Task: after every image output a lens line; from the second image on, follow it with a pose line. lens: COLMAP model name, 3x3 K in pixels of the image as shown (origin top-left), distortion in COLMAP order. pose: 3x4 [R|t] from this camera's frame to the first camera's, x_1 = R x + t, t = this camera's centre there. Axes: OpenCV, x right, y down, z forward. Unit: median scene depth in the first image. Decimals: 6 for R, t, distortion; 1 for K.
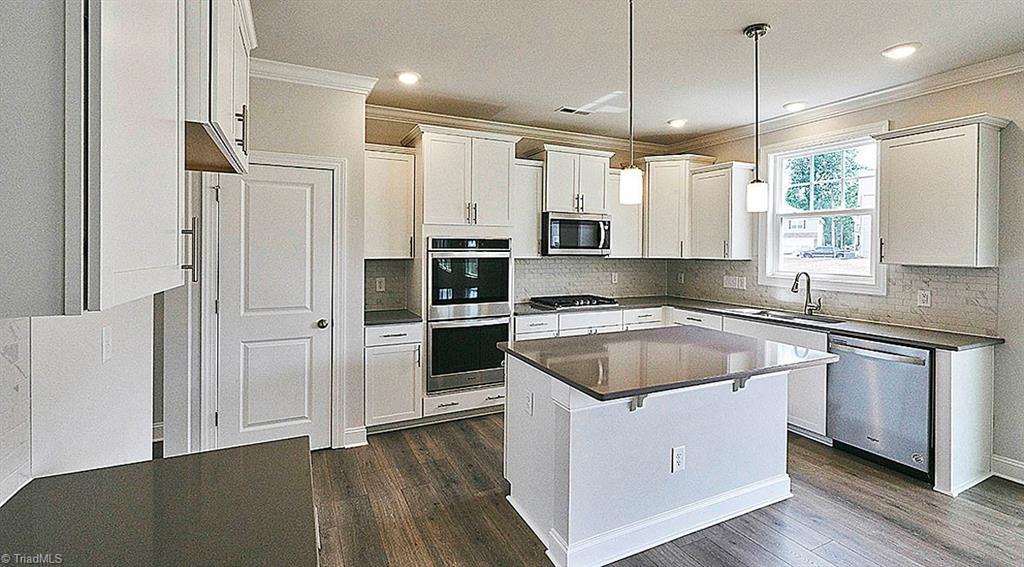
lens RADIAL K [[453.3, 0, 512.2], [0, 453.3, 251.6], [0, 0, 1]] dist [-0.000249, -0.000063]
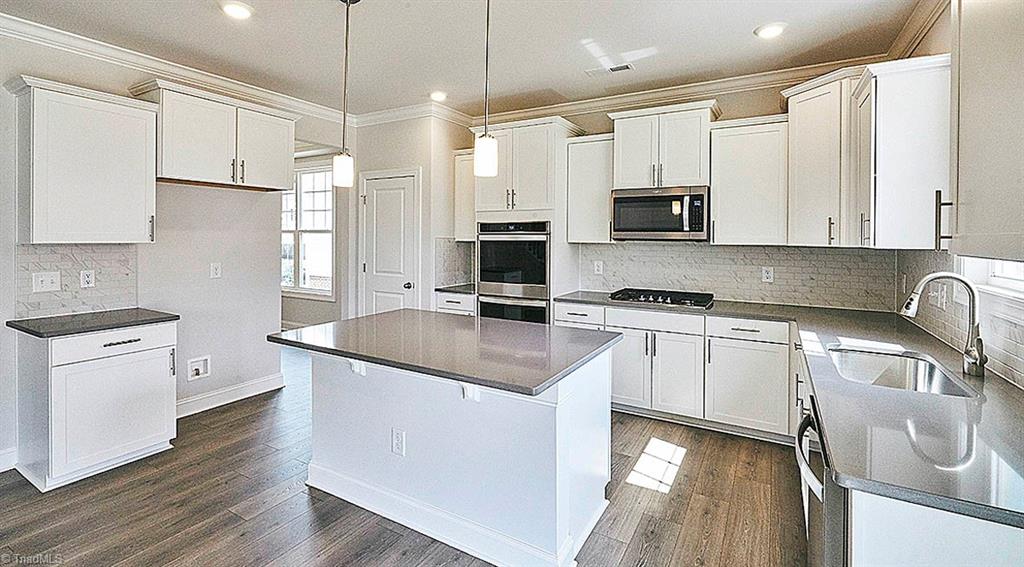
lens RADIAL K [[454.9, 0, 510.6], [0, 454.9, 239.8], [0, 0, 1]] dist [-0.000241, 0.000006]
pose [[0.559187, 0.001372, -0.829041, 0.790308], [-0.009991, 0.999937, -0.005085, 0.017201], [0.828982, 0.011126, 0.559165, 0.392852]]
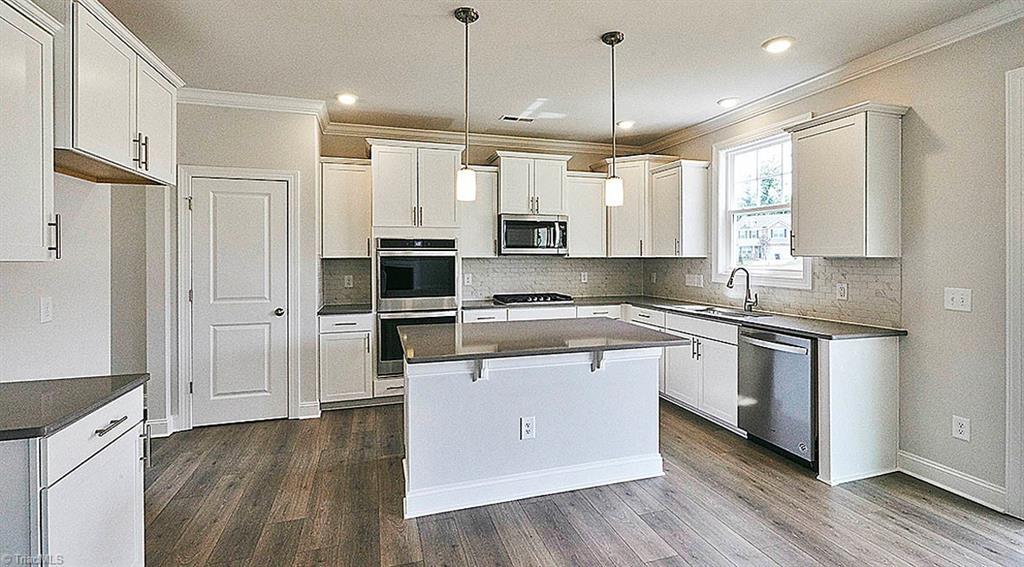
lens RADIAL K [[459.7, 0, 514.4], [0, 459.7, 260.6], [0, 0, 1]] dist [0.001346, 0.000126]
pose [[0.989240, -0.008342, -0.146063, 0.303476], [0.008196, 0.999965, -0.001599, 0.027500], [0.146071, 0.000384, 0.989274, -0.077487]]
